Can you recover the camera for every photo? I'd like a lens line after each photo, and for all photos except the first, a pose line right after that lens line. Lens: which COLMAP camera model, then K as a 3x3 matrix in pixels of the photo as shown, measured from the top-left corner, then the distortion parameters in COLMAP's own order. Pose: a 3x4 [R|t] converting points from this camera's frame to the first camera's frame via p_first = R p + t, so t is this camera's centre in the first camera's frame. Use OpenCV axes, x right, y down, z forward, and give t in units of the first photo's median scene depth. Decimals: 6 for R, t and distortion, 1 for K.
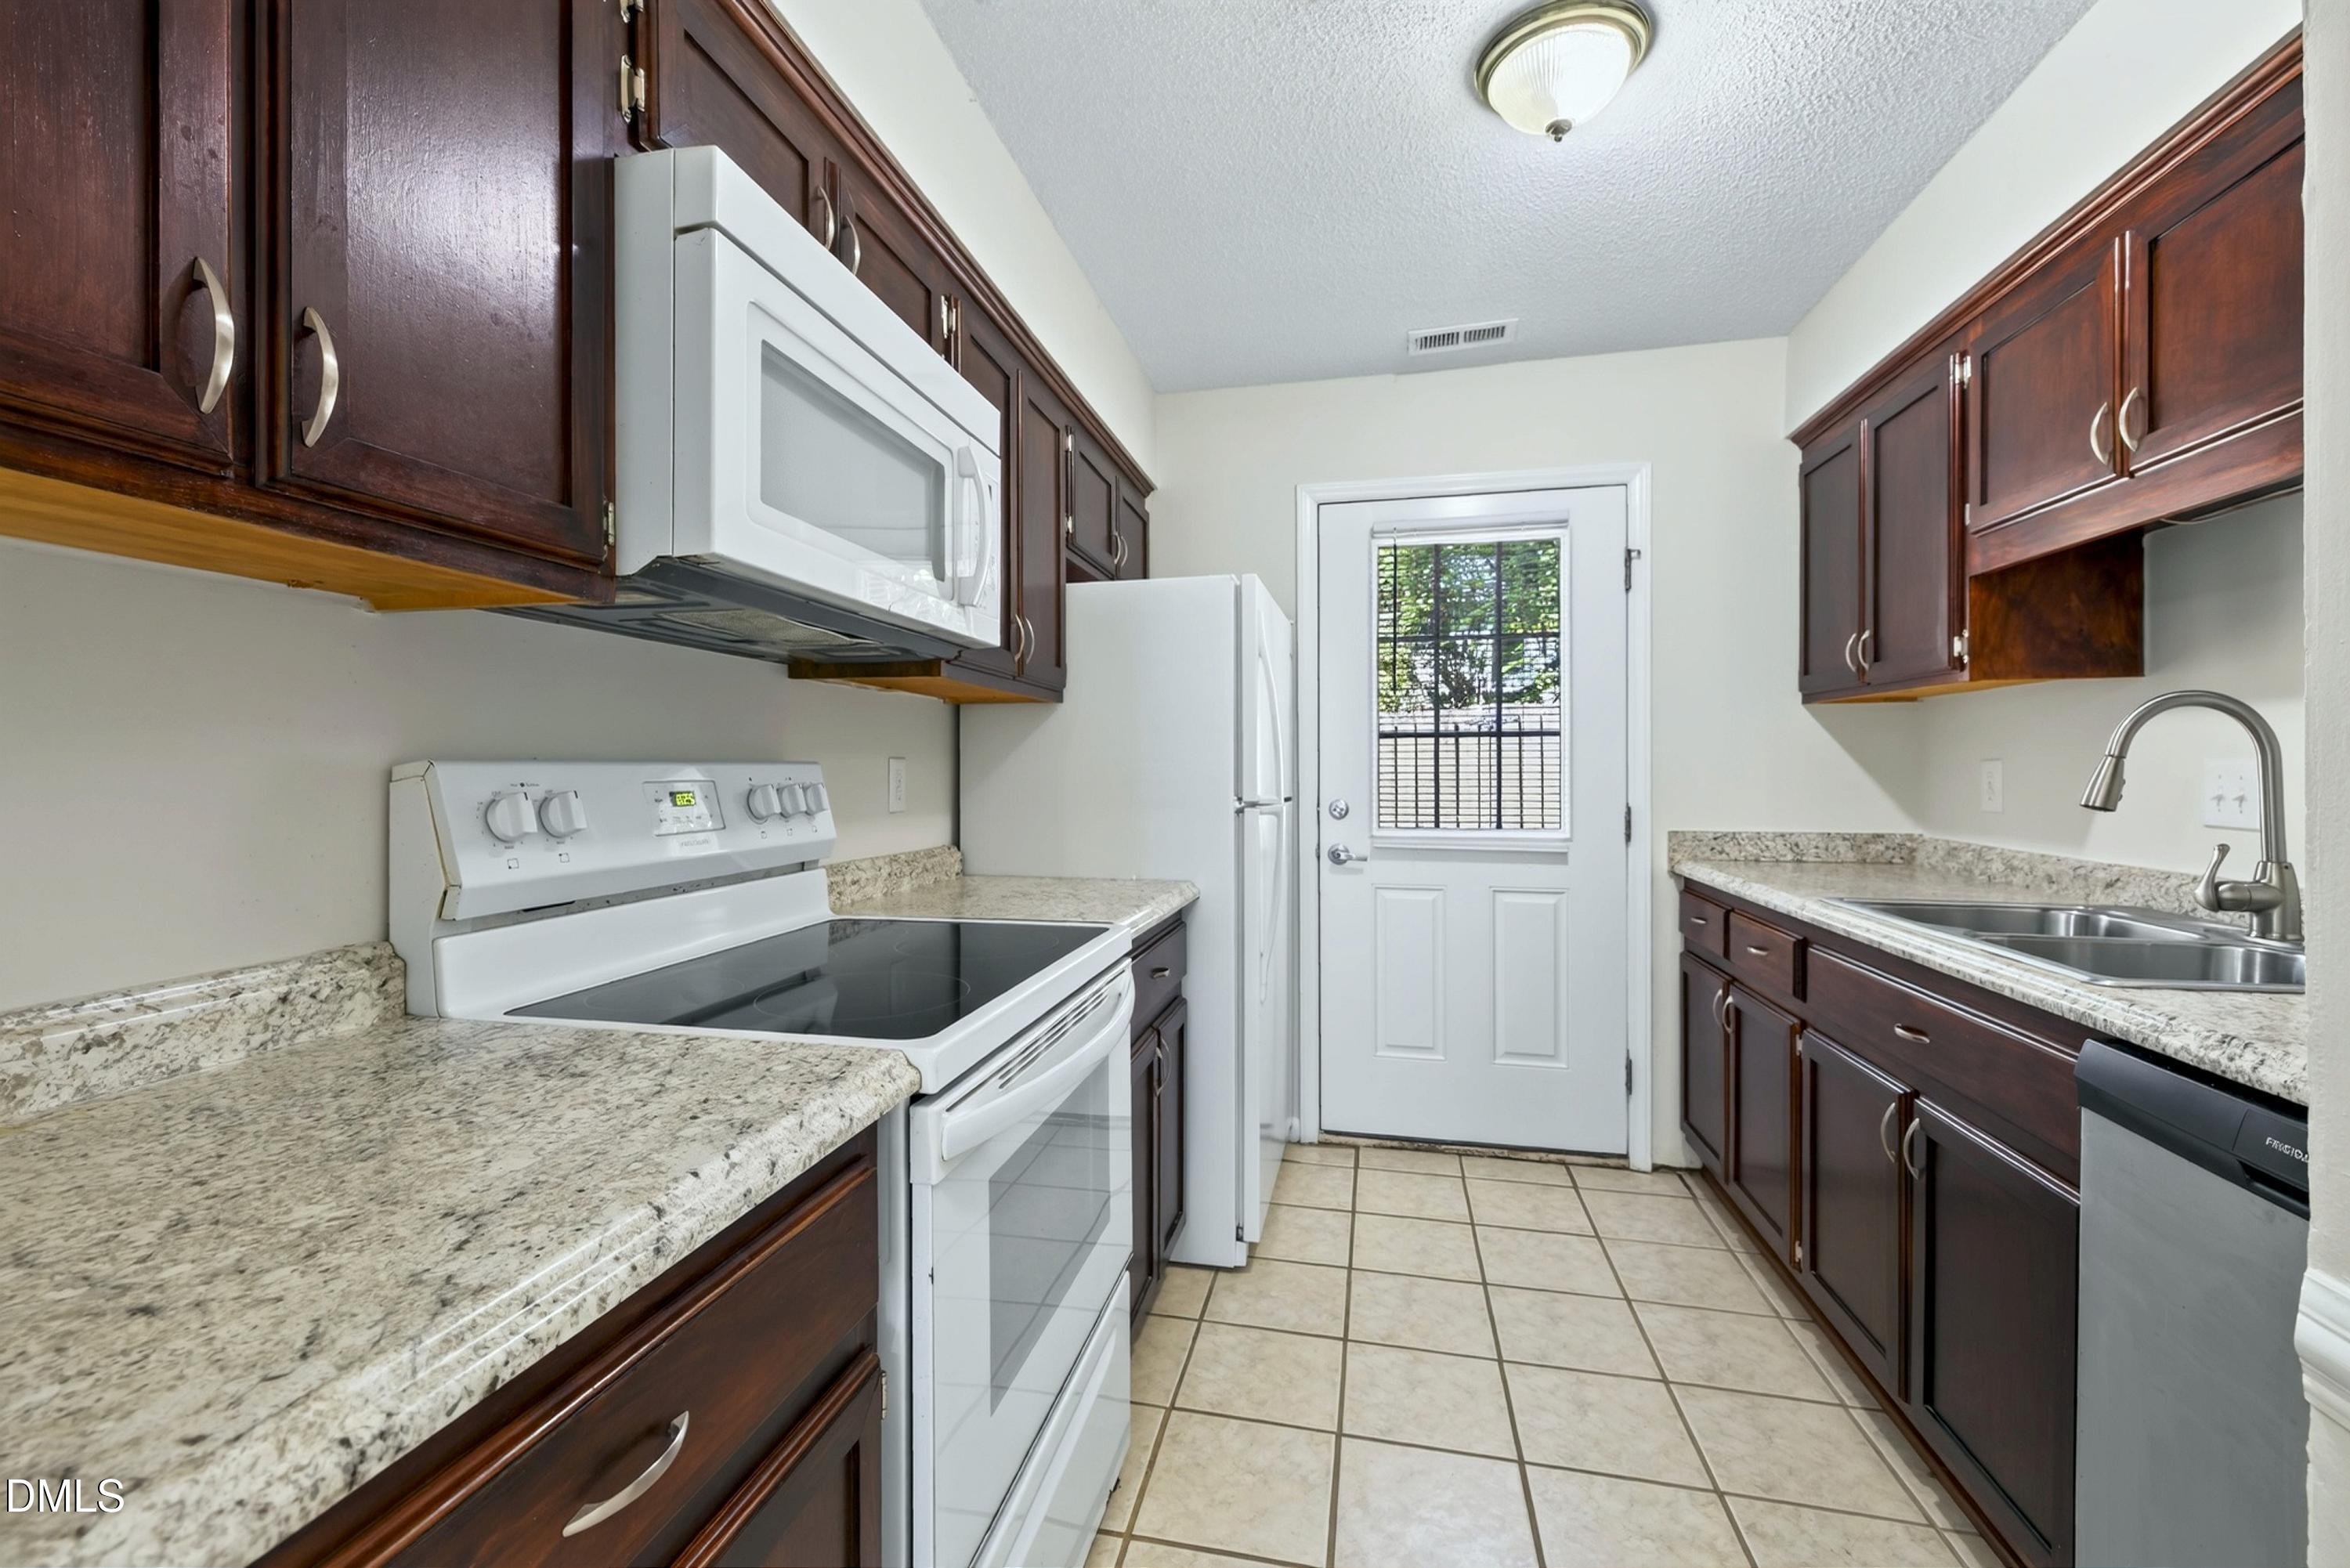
lens RADIAL K [[998.2, 0, 1159.6], [0, 998.2, 778.3], [0, 0, 1]] dist [-0.014599, 0.000165]
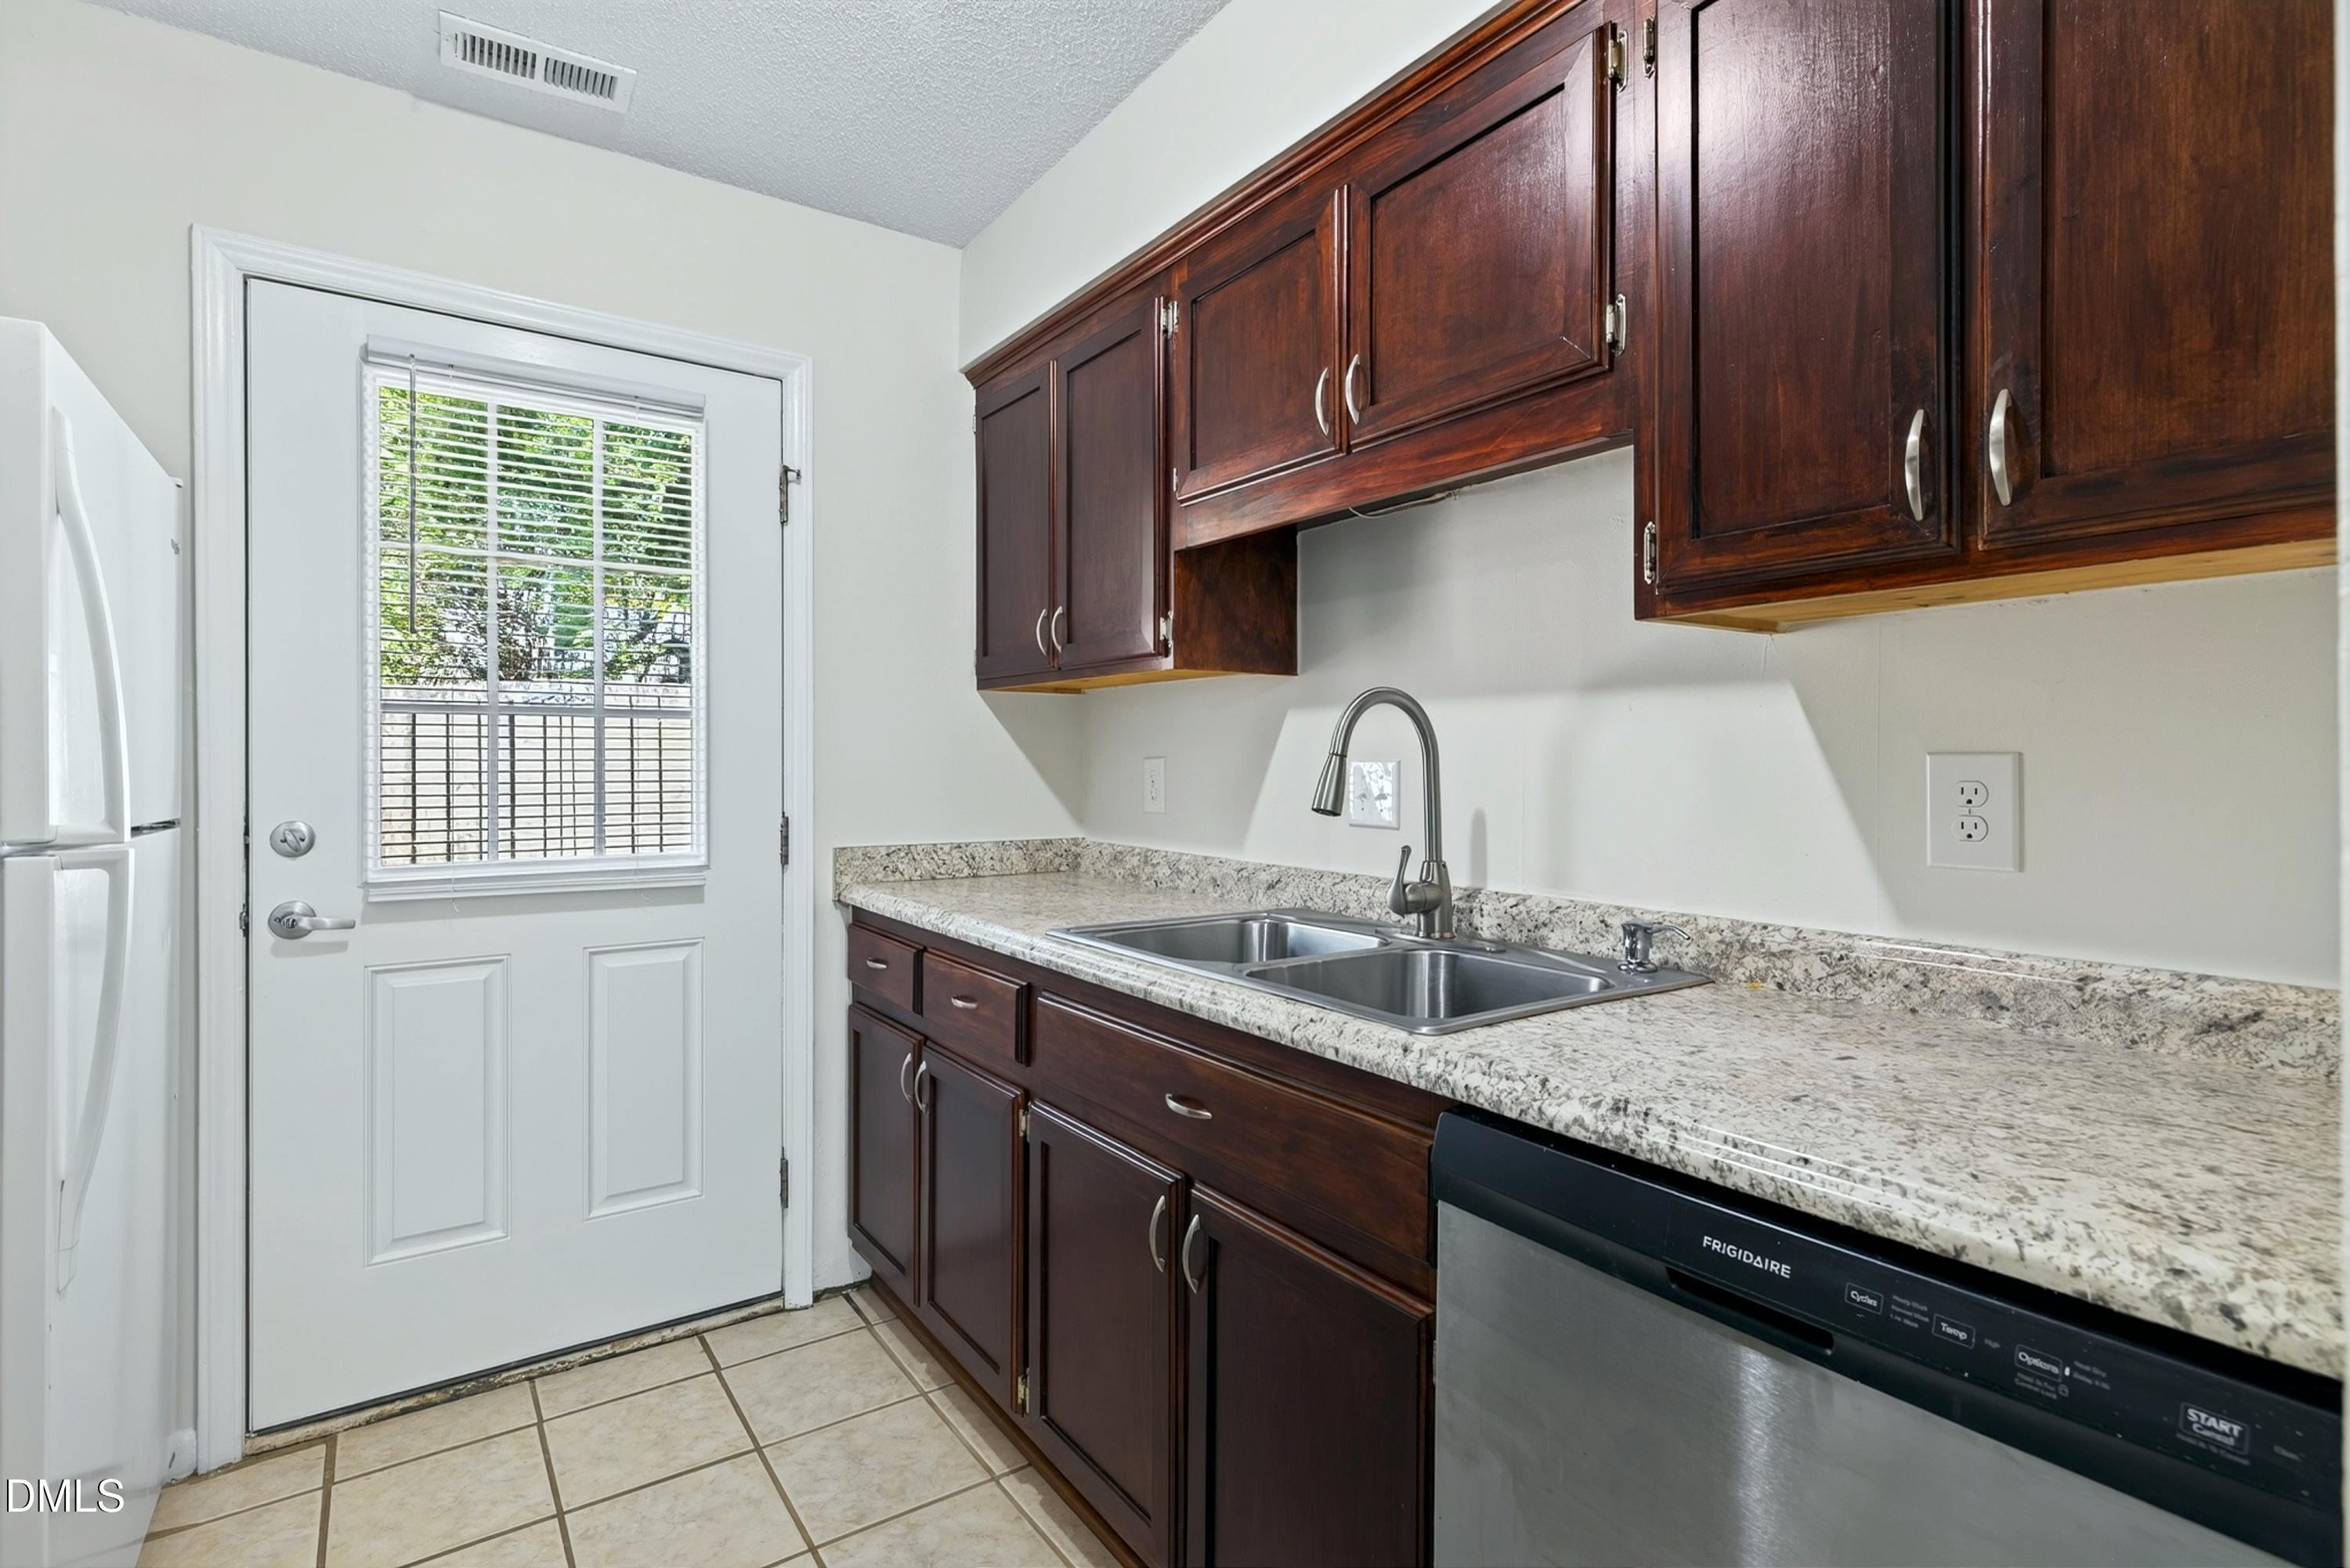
lens RADIAL K [[1105.1, 0, 1128.0], [0, 1105.1, 765.0], [0, 0, 1]] dist [0.018313, -0.000734]
pose [[0.692460, 0.002956, 0.721450, 0.064505], [0.003130, 0.999970, -0.007102, -0.004066], [-0.721450, 0.007175, 0.692430, 0.291452]]
